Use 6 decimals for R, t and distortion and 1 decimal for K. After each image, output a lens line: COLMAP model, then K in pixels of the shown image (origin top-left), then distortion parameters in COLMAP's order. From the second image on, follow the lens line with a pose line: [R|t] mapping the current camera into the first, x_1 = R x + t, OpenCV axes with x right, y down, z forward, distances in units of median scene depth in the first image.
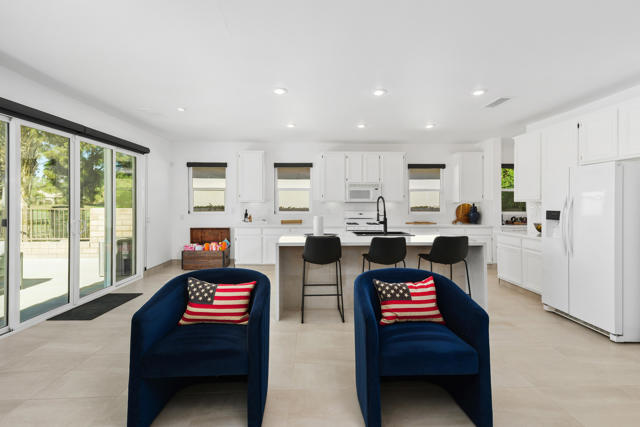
lens RADIAL K [[294.7, 0, 321.6], [0, 294.7, 200.5], [0, 0, 1]] dist [0.040098, -0.004484]
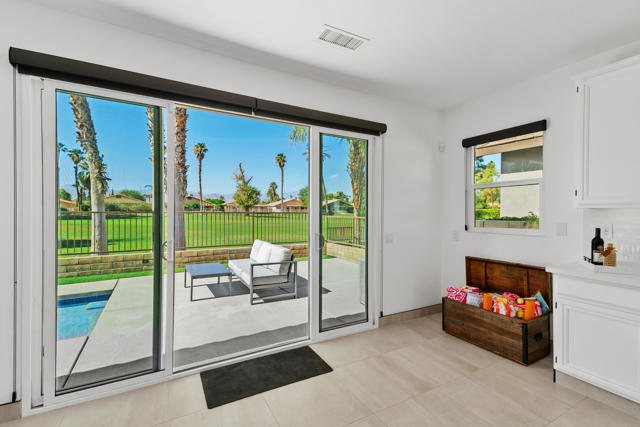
lens RADIAL K [[294.7, 0, 318.7], [0, 294.7, 214.9], [0, 0, 1]] dist [0.040098, -0.004484]
pose [[0.450116, 0.007418, -0.892939, -0.072619], [0.006484, 0.999912, 0.011574, 0.006484], [0.892947, -0.010999, 0.450028, 0.519607]]
